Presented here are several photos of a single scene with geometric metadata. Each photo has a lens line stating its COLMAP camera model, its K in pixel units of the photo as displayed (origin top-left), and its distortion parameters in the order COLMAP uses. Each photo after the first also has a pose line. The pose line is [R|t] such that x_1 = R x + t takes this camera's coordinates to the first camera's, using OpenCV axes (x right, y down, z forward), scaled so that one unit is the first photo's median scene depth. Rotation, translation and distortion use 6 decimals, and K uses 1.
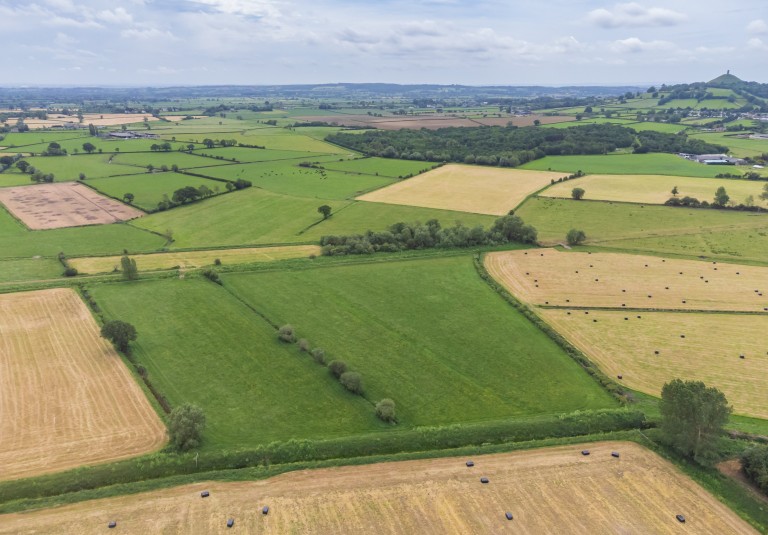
lens RADIAL K [[572.8, 0, 382.0], [0, 572.8, 268.8], [0, 0, 1]] dist [0.017322, -0.002636]
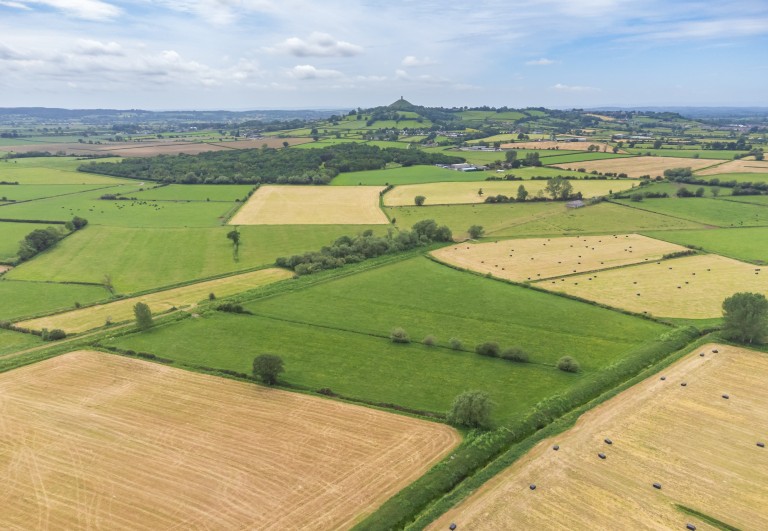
lens RADIAL K [[572.8, 0, 379.9], [0, 572.8, 281.7], [0, 0, 1]] dist [0.017322, -0.002636]
pose [[0.861967, -0.152085, 0.483614, -0.244380], [0.160761, 0.986707, 0.023764, -0.006659], [-0.480799, 0.057262, 0.874959, 0.025402]]
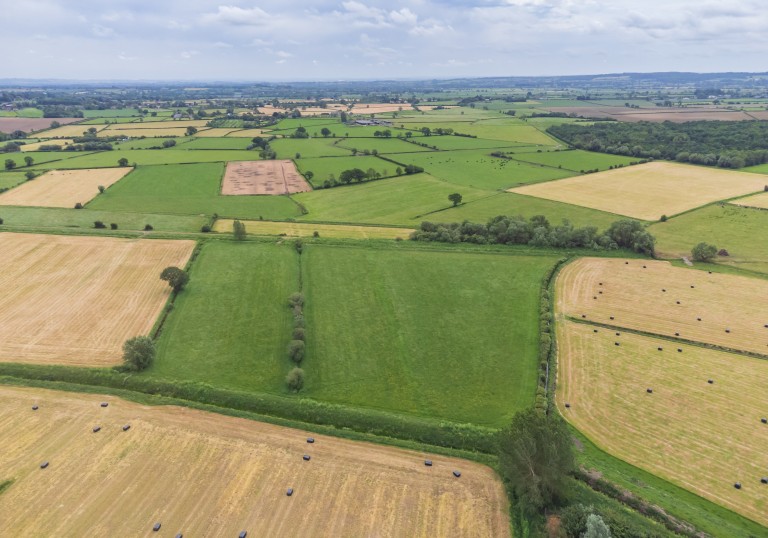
lens RADIAL K [[569.6, 0, 387.2], [0, 569.6, 255.1], [0, 0, 1]] dist [0.013446, -0.000112]
pose [[0.895576, 0.122034, -0.427844, 0.155090], [-0.124675, 0.991955, 0.021962, -0.006579], [0.427082, 0.033673, 0.903586, 0.028946]]
